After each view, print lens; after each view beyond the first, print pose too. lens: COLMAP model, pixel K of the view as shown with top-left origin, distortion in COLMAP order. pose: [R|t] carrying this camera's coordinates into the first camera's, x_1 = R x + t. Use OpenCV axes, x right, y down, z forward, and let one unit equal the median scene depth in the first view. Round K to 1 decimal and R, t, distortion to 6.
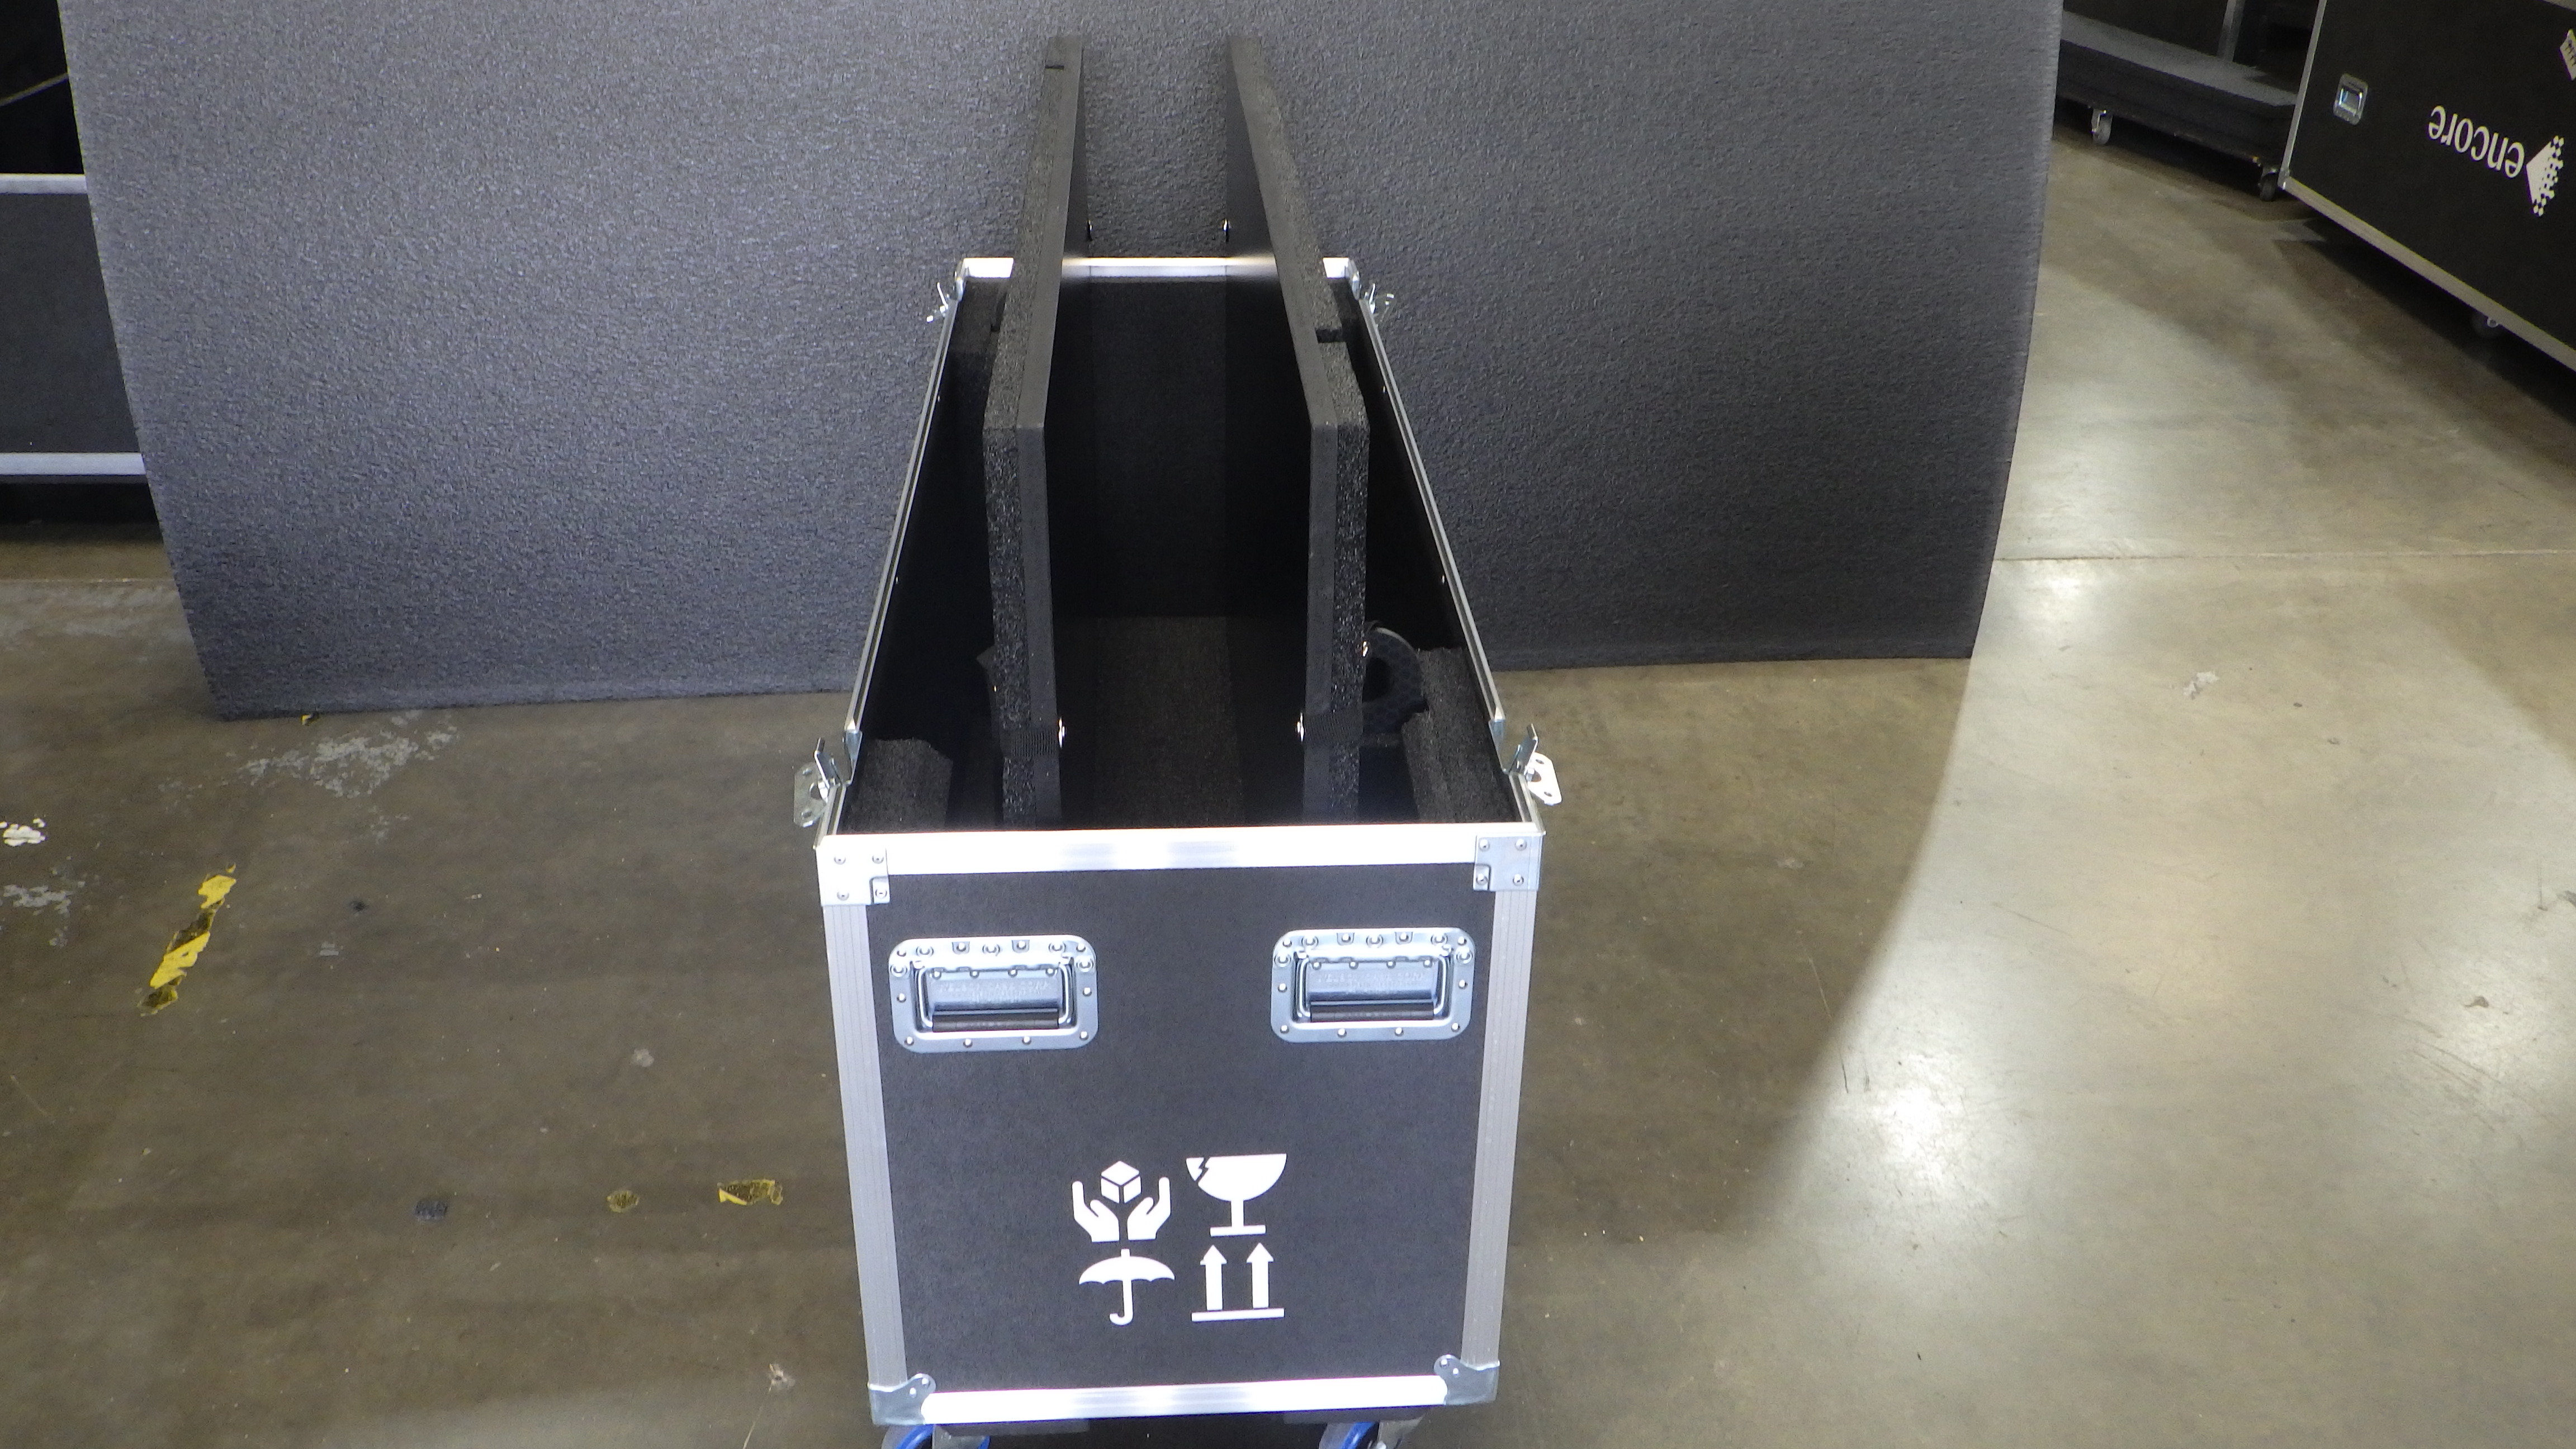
lens RADIAL K [[2261.1, 0, 1284.7], [0, 2261.1, 730.8], [0, 0, 1]] dist [-0.018359, 0.022241]
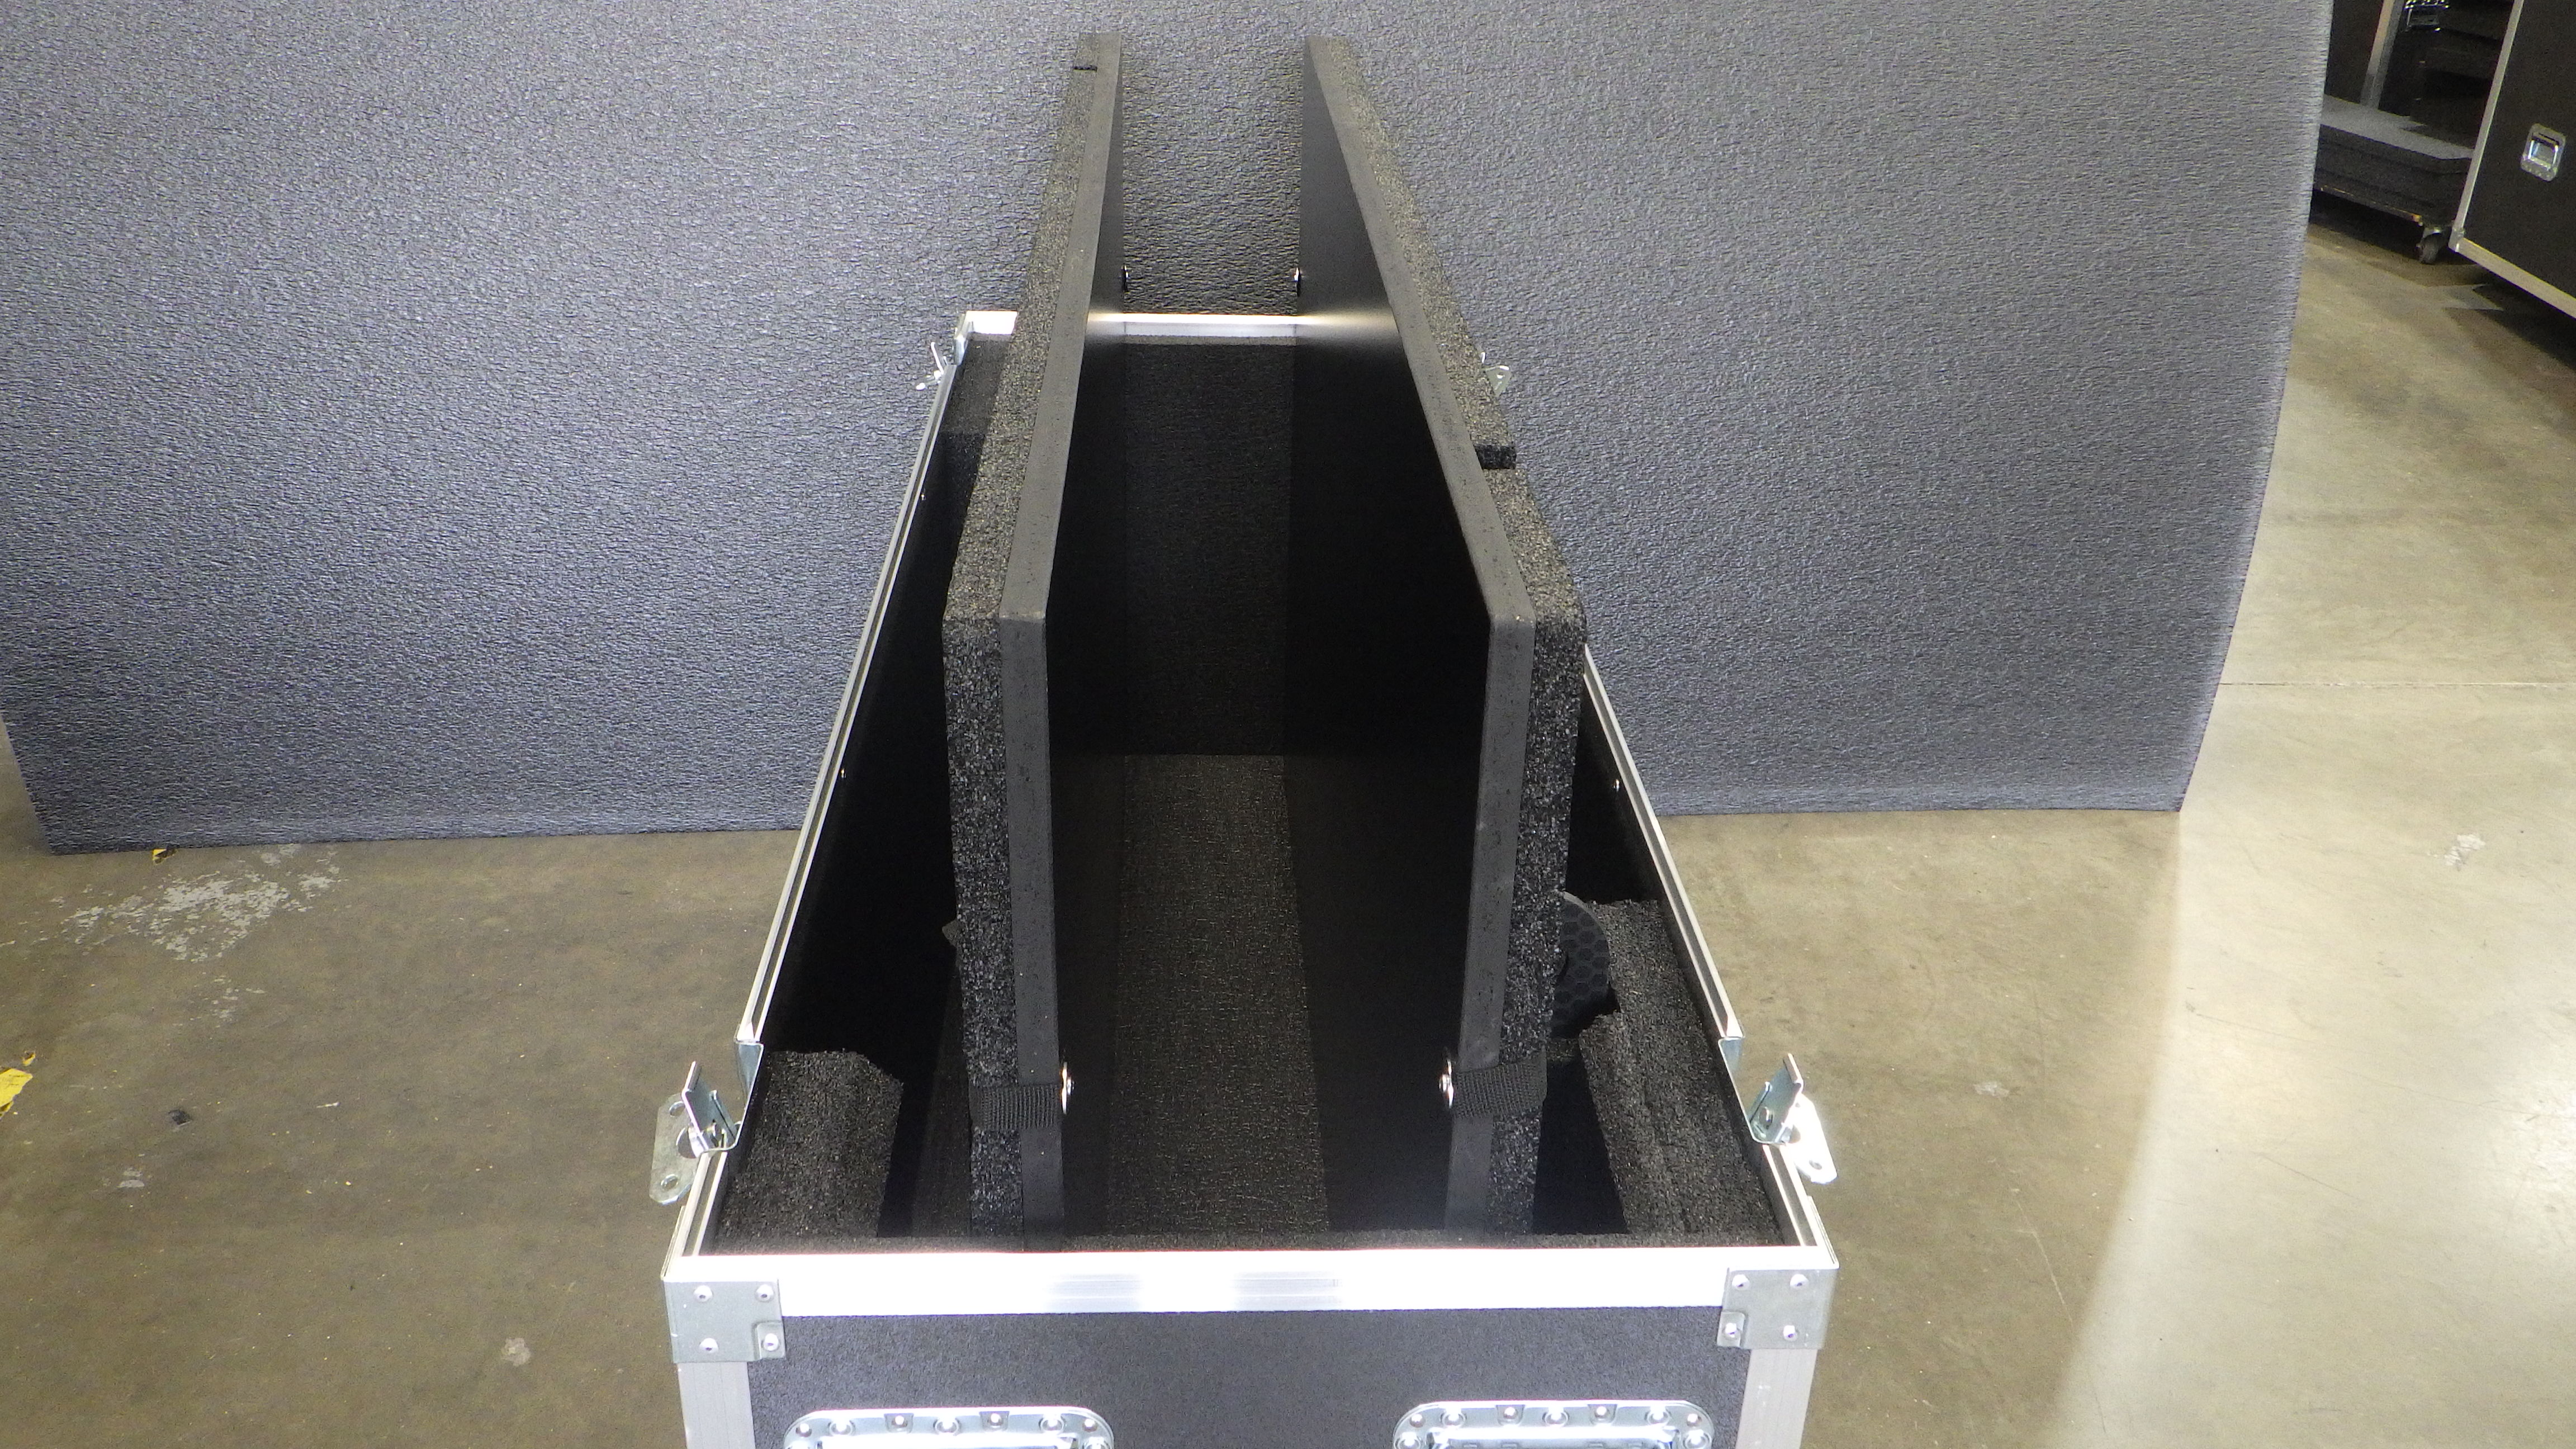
lens RADIAL K [[2261.1, 0, 1285.6], [0, 2261.1, 720.4], [0, 0, 1]] dist [-0.018359, 0.022241]
pose [[0.999755, 0.019601, -0.010282, -0.017845], [-0.019832, 0.999541, -0.022894, -0.046537], [0.009829, 0.023093, 0.999685, 0.198558]]
